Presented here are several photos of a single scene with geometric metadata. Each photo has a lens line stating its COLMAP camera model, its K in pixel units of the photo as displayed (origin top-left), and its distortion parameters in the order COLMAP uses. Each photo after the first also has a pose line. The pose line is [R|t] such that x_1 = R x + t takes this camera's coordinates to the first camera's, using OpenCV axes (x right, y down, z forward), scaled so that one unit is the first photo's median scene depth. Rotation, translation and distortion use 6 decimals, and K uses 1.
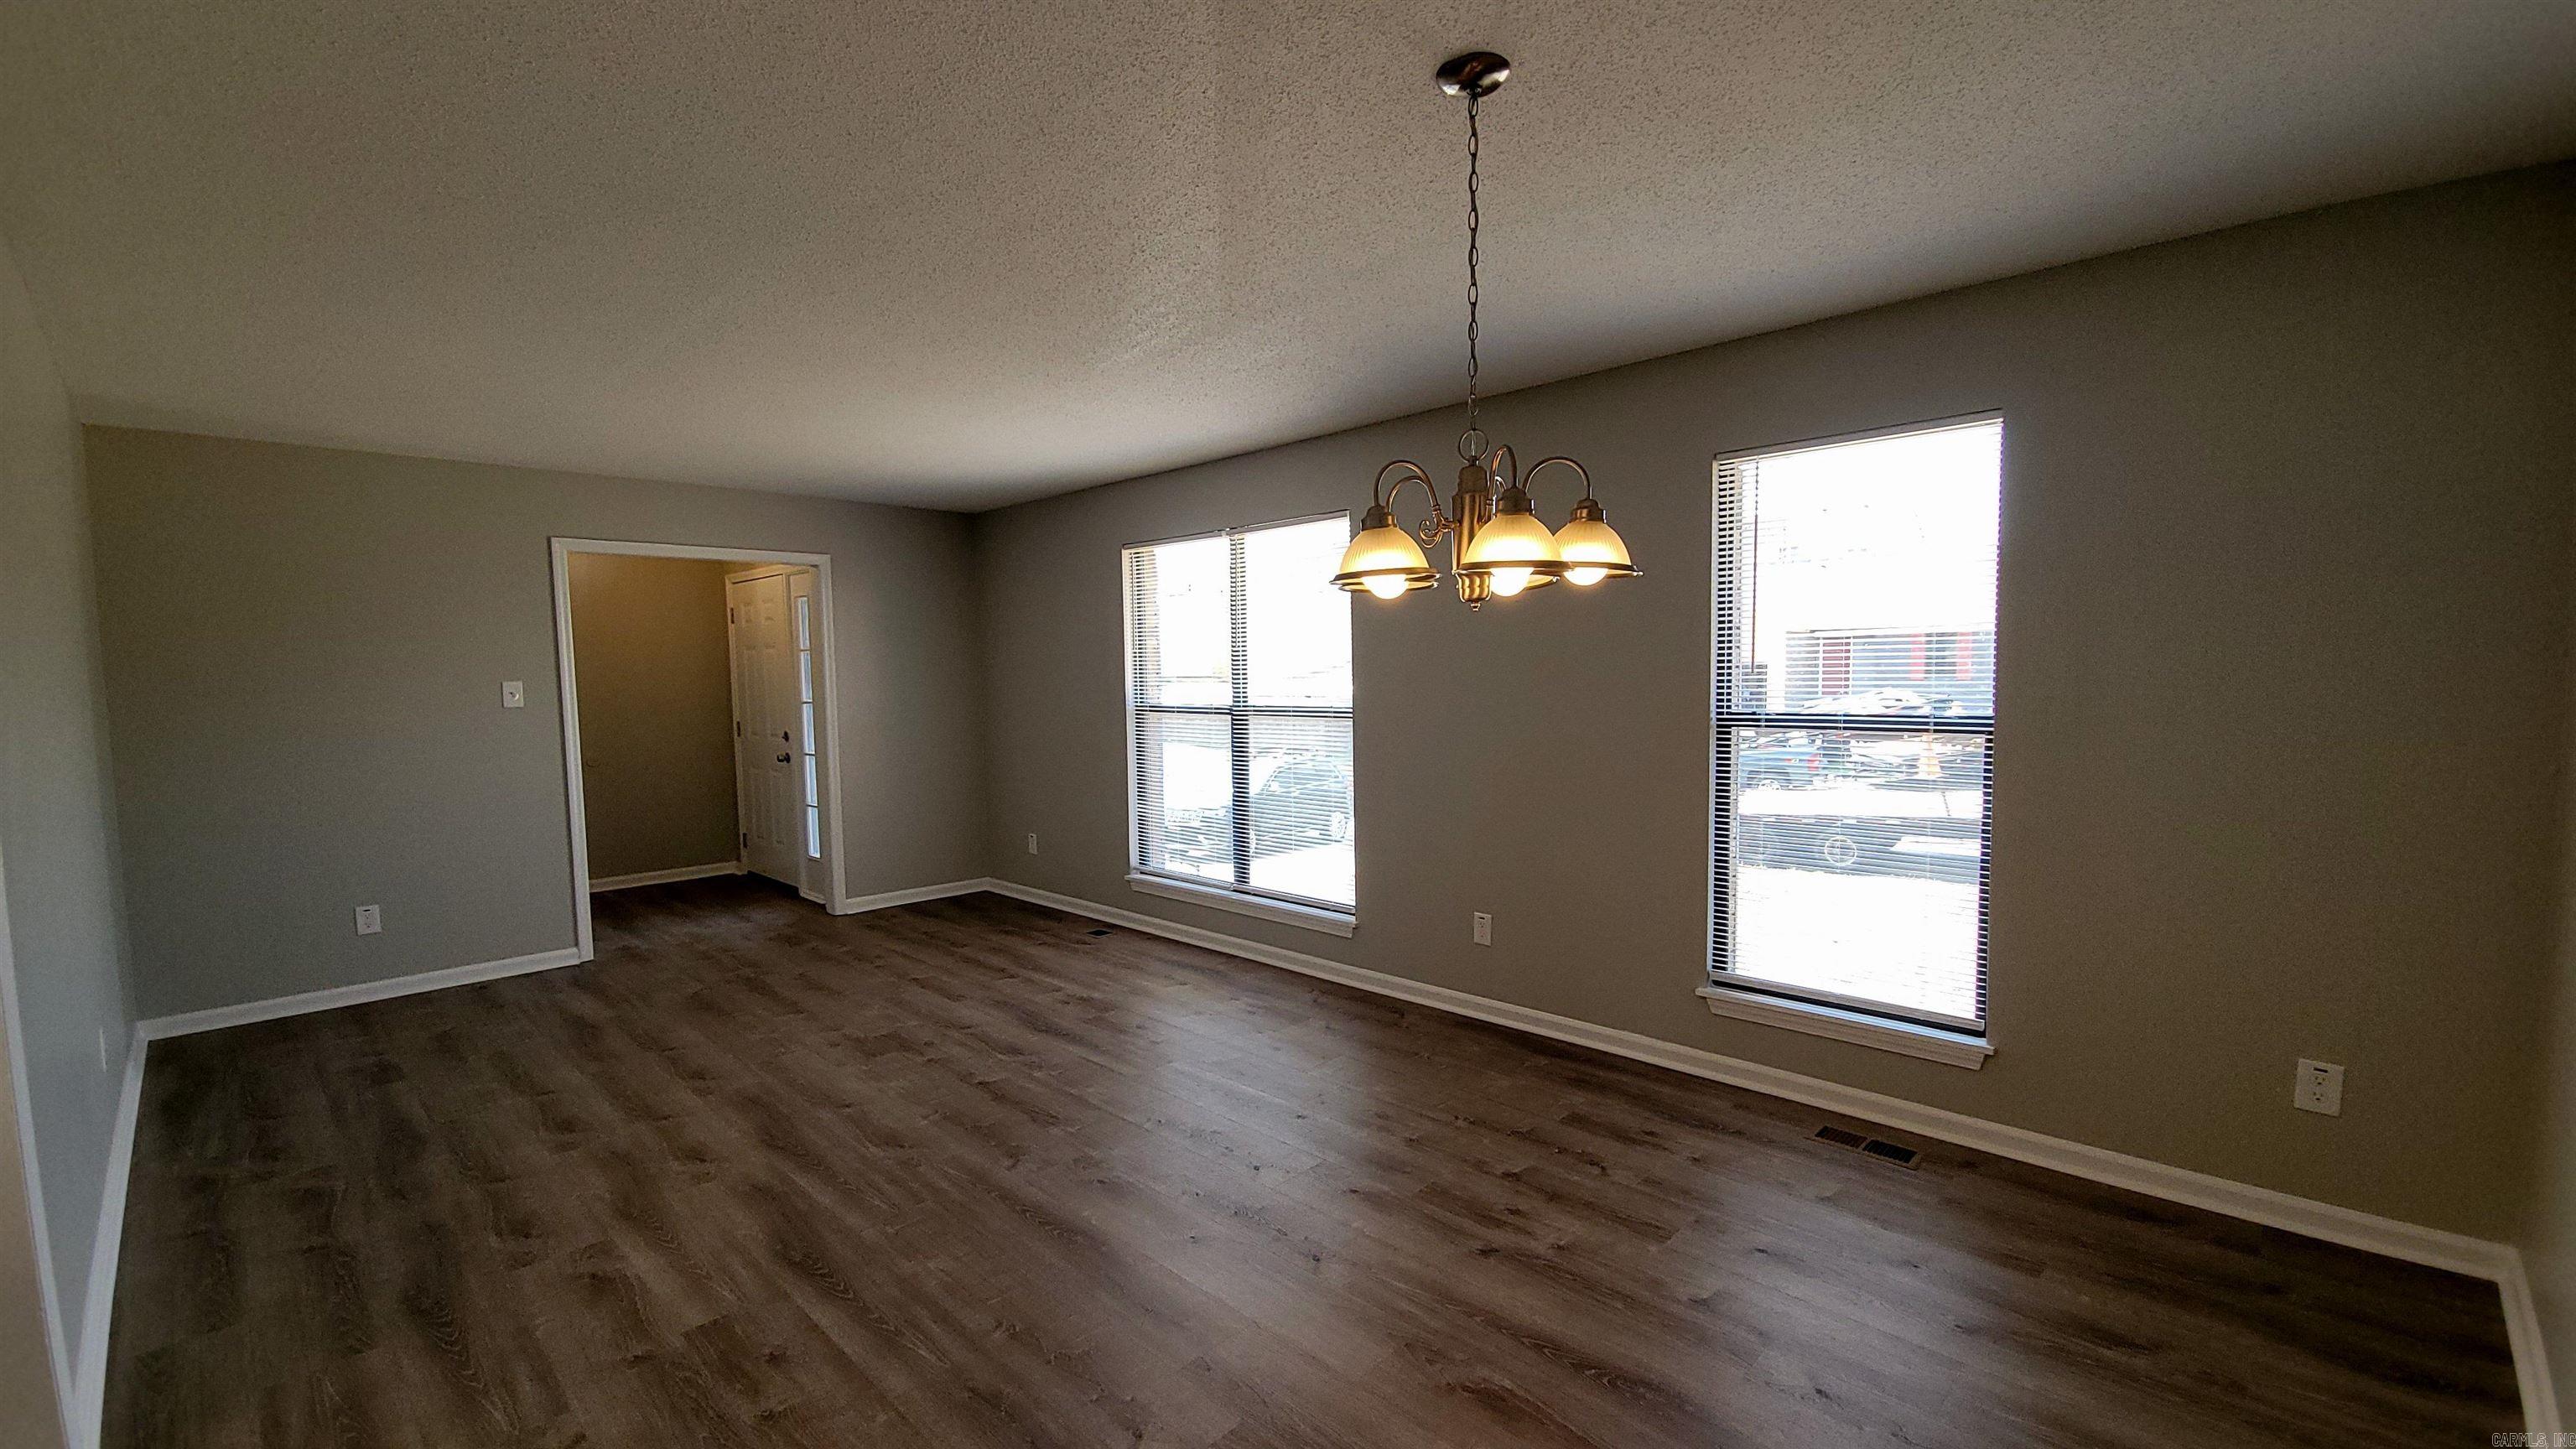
lens RADIAL K [[1047.8, 0, 1265.3], [0, 1047.8, 740.0], [0, 0, 1]] dist [0.002943, -0.000701]
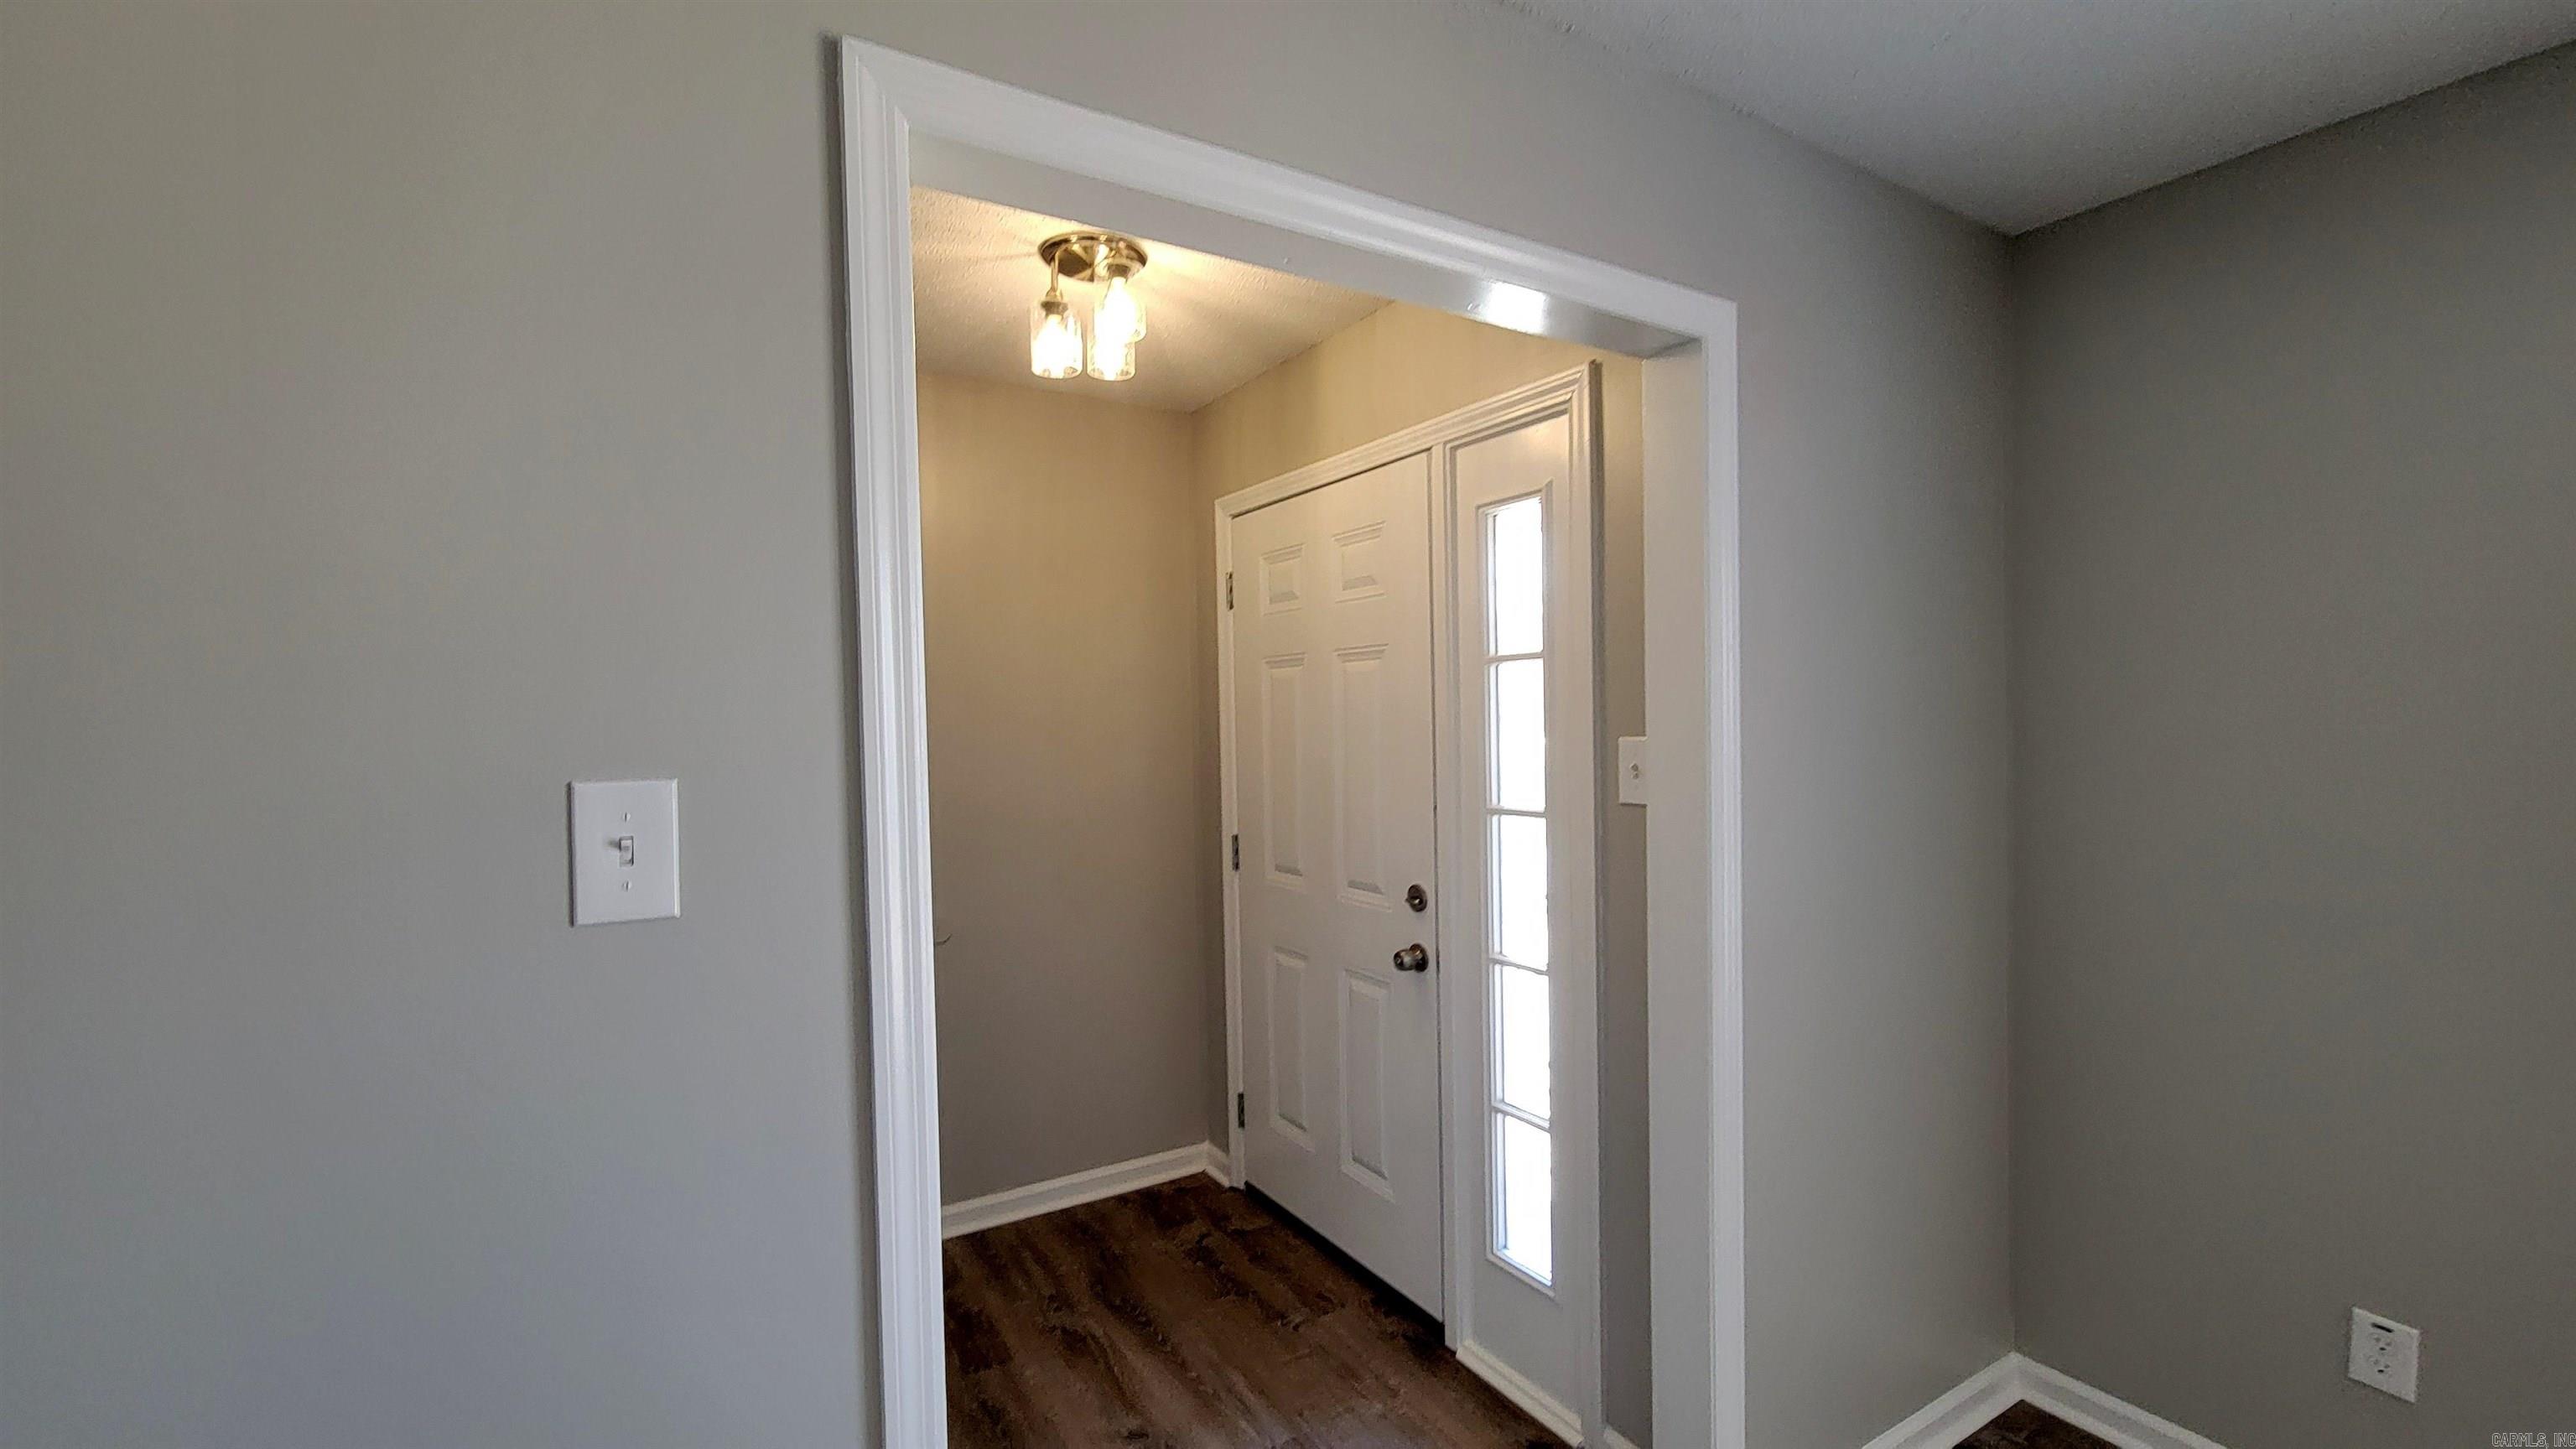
lens RADIAL K [[1029.5, 0, 1293.3], [0, 1029.5, 731.6], [0, 0, 1]] dist [-0.036304, -0.000126]
pose [[0.970655, 0.003760, -0.240446, -0.391601], [-0.013259, 0.999193, -0.037902, -0.045480], [0.240110, 0.039978, 0.969922, 0.608728]]
